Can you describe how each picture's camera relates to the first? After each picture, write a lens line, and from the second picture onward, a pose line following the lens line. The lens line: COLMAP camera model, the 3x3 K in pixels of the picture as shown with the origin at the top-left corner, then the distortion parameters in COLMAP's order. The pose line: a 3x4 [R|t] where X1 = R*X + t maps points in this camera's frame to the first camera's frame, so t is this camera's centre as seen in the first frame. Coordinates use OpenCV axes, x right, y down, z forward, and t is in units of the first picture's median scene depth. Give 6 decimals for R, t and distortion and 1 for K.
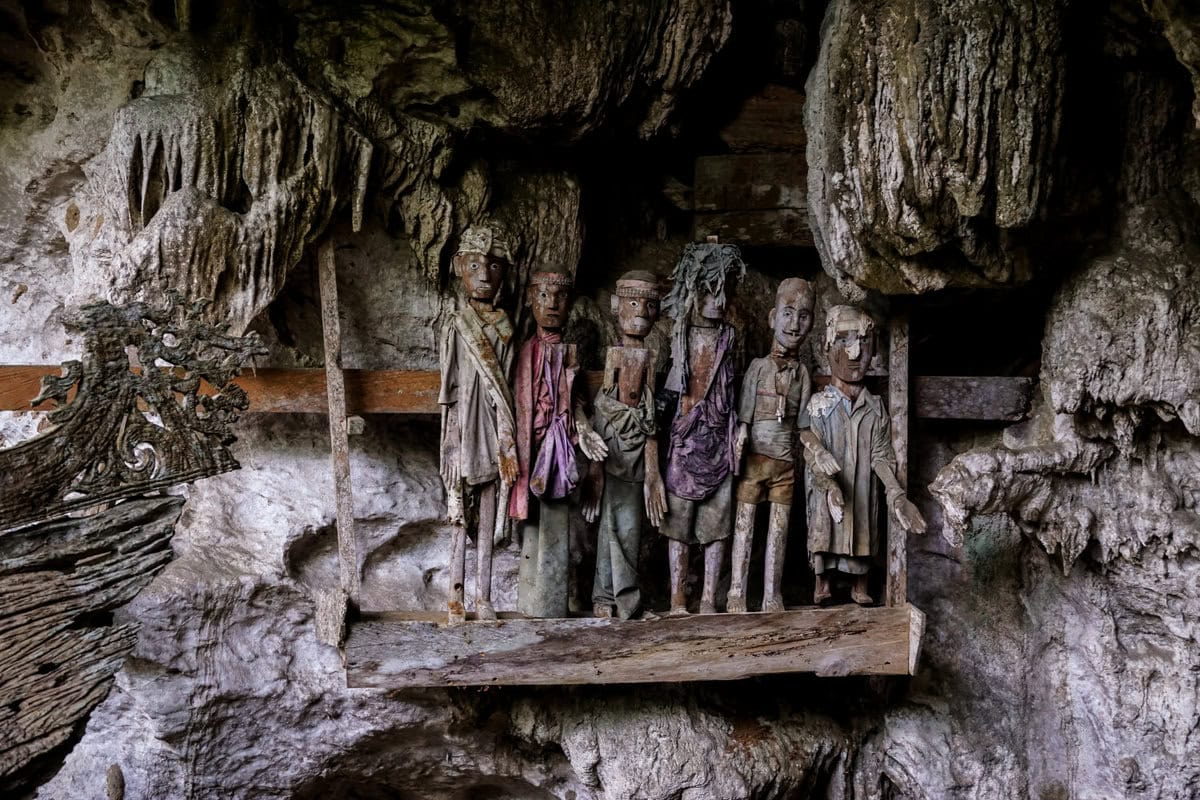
lens RADIAL K [[1882.6, 0, 600.0], [0, 1882.6, 400.0], [0, 0, 1]] dist [0.044392, 0.039824]
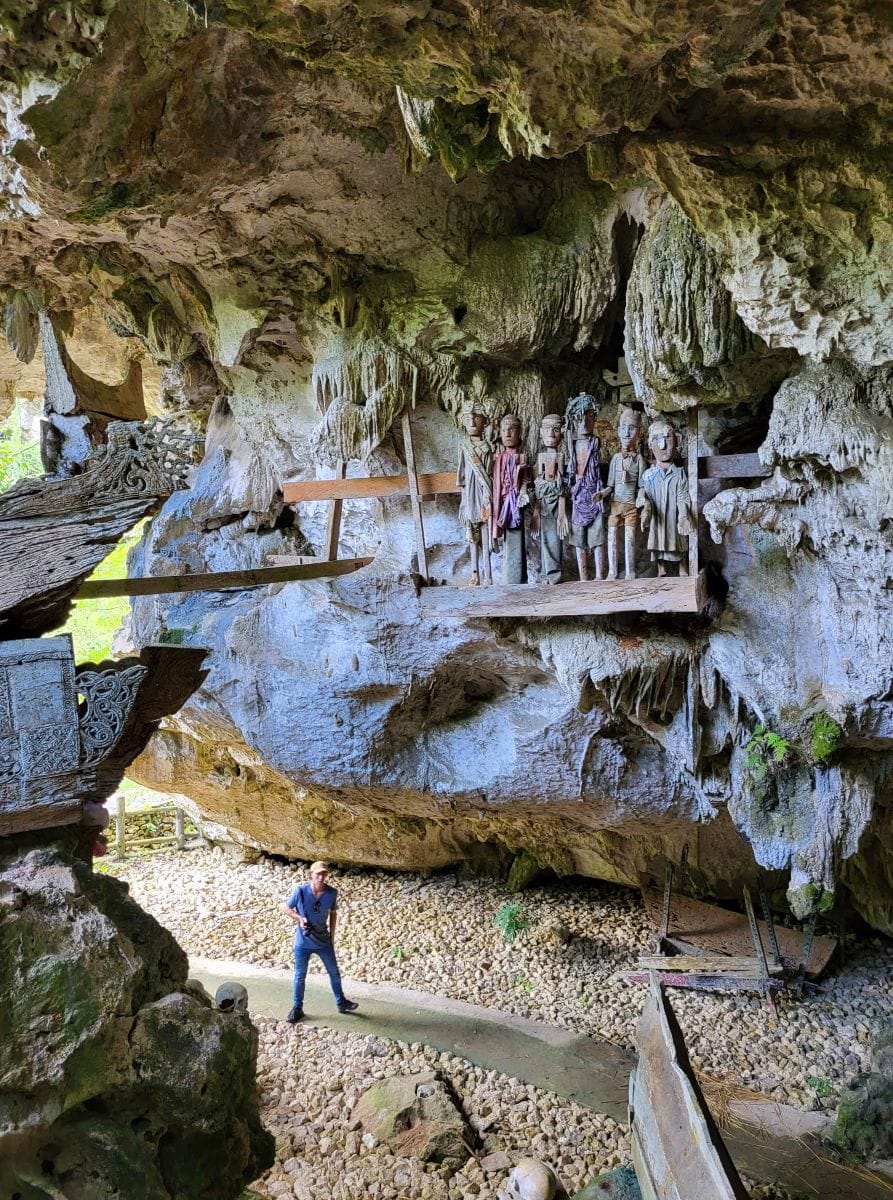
lens RADIAL K [[927.5, 0, 446.5], [0, 927.5, 600.0], [0, 0, 1]] dist [0.029504, -0.001503]
pose [[0.886171, -0.018144, -0.463003, 0.383233], [0.043914, 0.998024, 0.044940, 0.081838], [0.461273, -0.060157, 0.885217, 0.046310]]
